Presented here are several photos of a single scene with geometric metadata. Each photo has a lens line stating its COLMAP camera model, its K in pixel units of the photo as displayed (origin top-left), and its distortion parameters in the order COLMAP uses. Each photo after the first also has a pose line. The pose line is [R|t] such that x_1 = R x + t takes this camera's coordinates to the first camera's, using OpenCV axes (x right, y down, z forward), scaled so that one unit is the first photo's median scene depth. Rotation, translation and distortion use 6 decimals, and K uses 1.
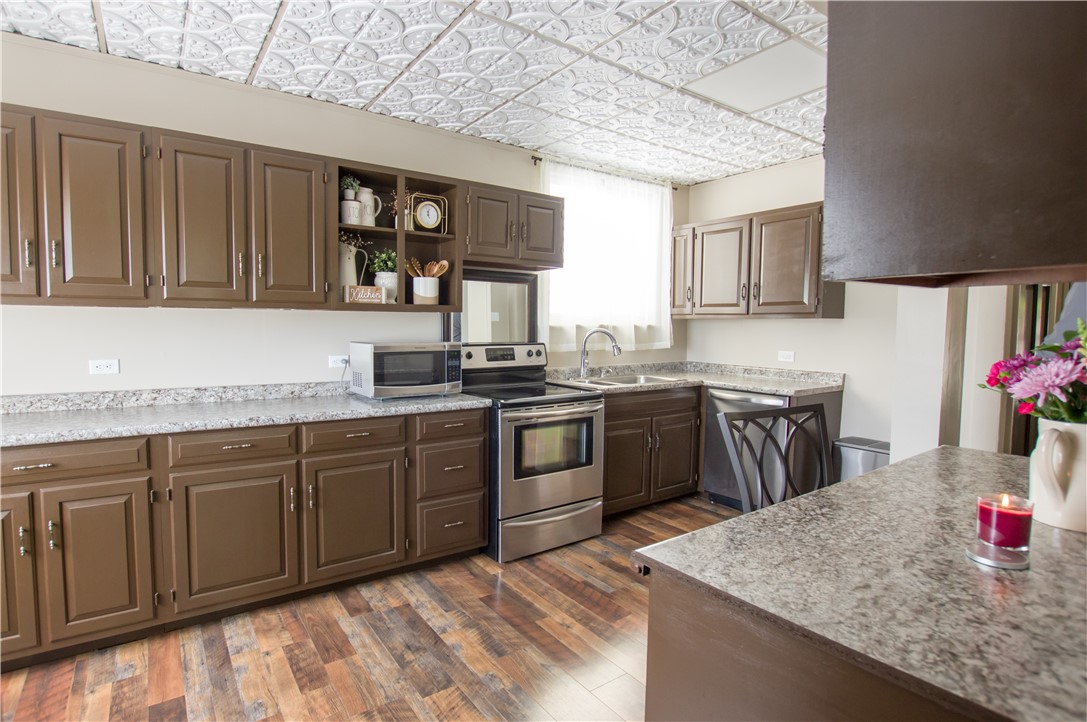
lens RADIAL K [[557.0, 0, 538.1], [0, 557.0, 354.3], [0, 0, 1]] dist [-0.025479, -0.000198]
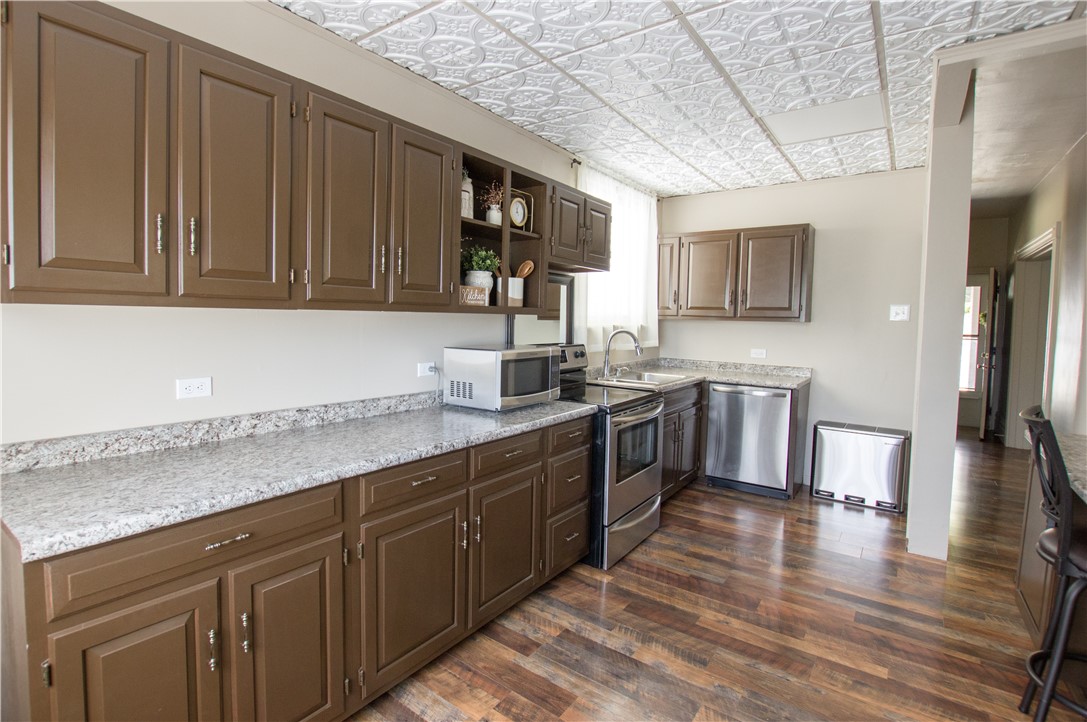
lens RADIAL K [[534.2, 0, 539.8], [0, 534.2, 338.0], [0, 0, 1]] dist [-0.025404, 0.000553]
pose [[0.942900, -0.001827, 0.333071, -0.508206], [0.004362, 0.999967, -0.006864, -0.032586], [-0.333047, 0.007925, 0.942877, 0.144989]]
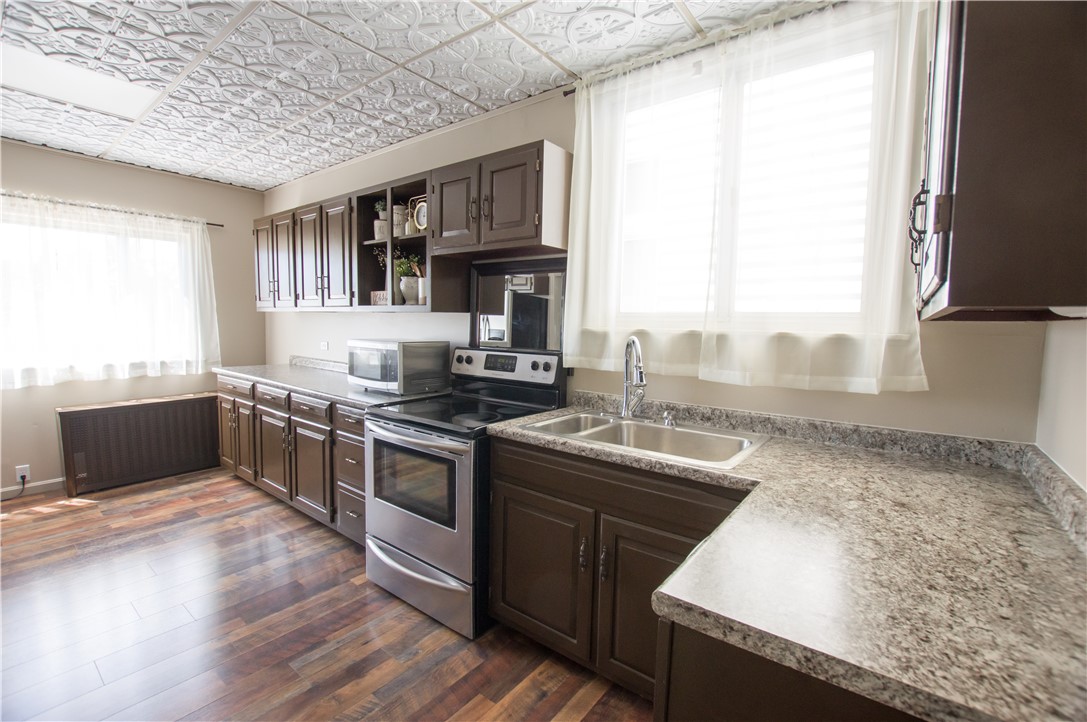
lens RADIAL K [[487.7, 0, 512.8], [0, 487.7, 363.3], [0, 0, 1]] dist [-0.025248, 0.008615]
pose [[0.245641, 0.070276, -0.966810, 0.780411], [-0.075507, 0.995725, 0.053193, -0.048025], [0.966416, 0.059934, 0.249898, 1.040581]]
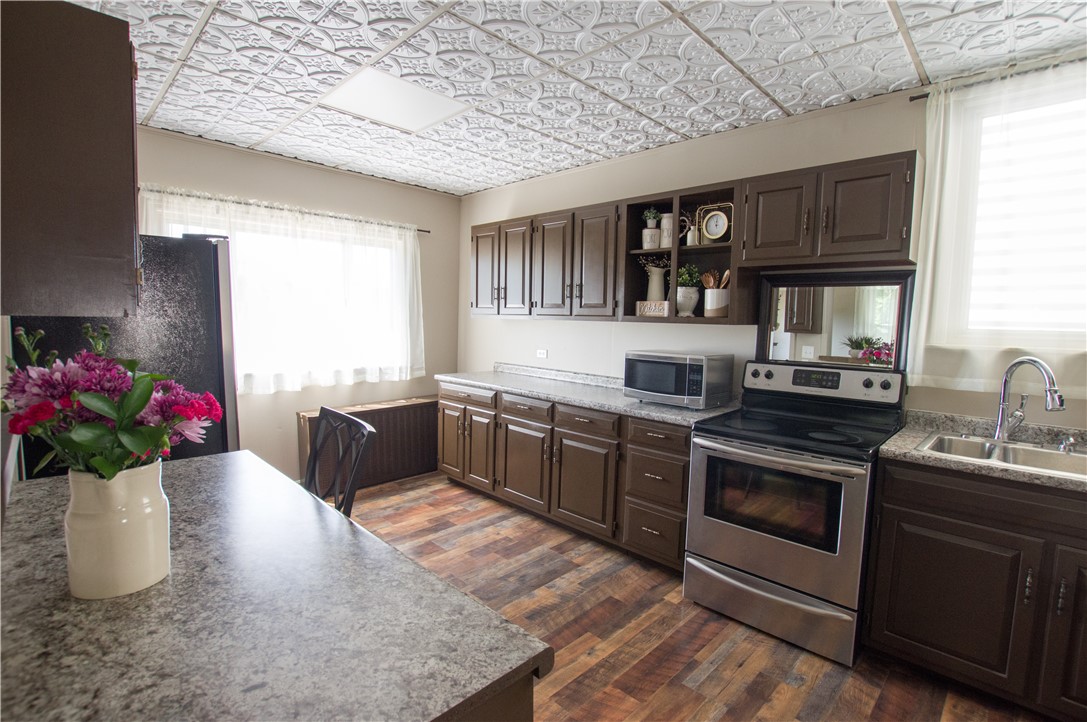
lens RADIAL K [[512.7, 0, 526.9], [0, 512.7, 364.9], [0, 0, 1]] dist [-0.022400, 0.001685]
pose [[0.147734, 0.071873, -0.986412, 0.718610], [-0.083204, 0.994724, 0.060017, -0.035417], [0.985521, 0.073206, 0.152935, 0.604448]]
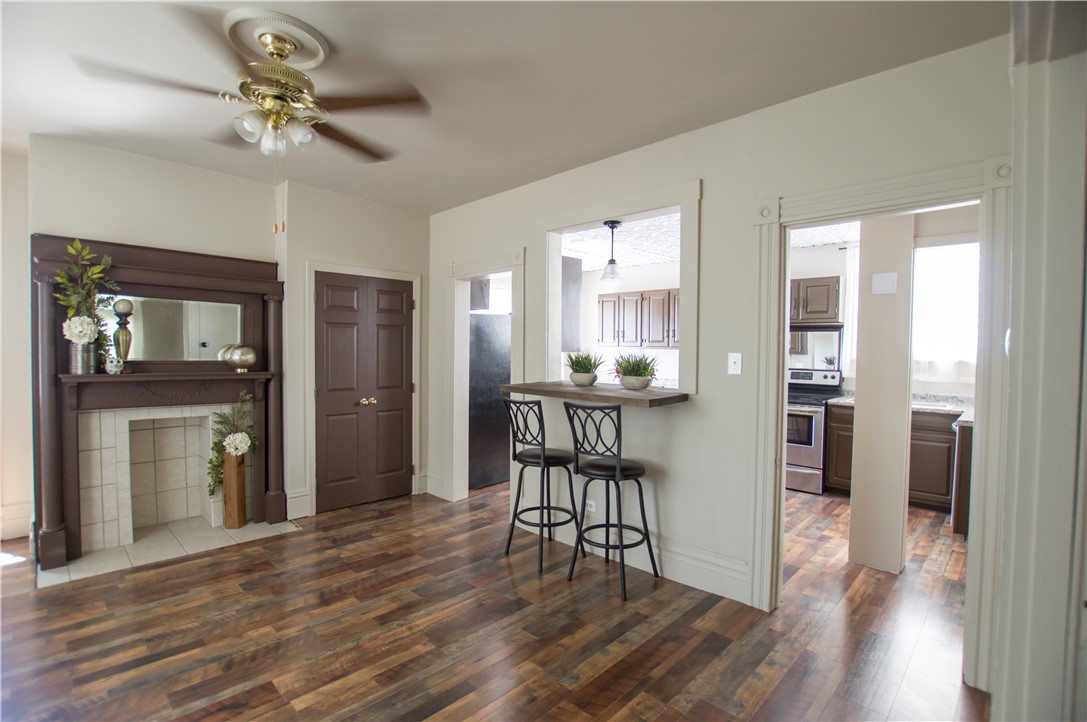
lens RADIAL K [[512.7, 0, 526.9], [0, 512.7, 364.9], [0, 0, 1]] dist [-0.022400, 0.001685]
pose [[0.154838, 0.019313, -0.987751, 1.615295], [-0.069891, 0.997518, 0.008548, 0.014603], [0.985465, 0.067711, 0.155804, -0.054743]]
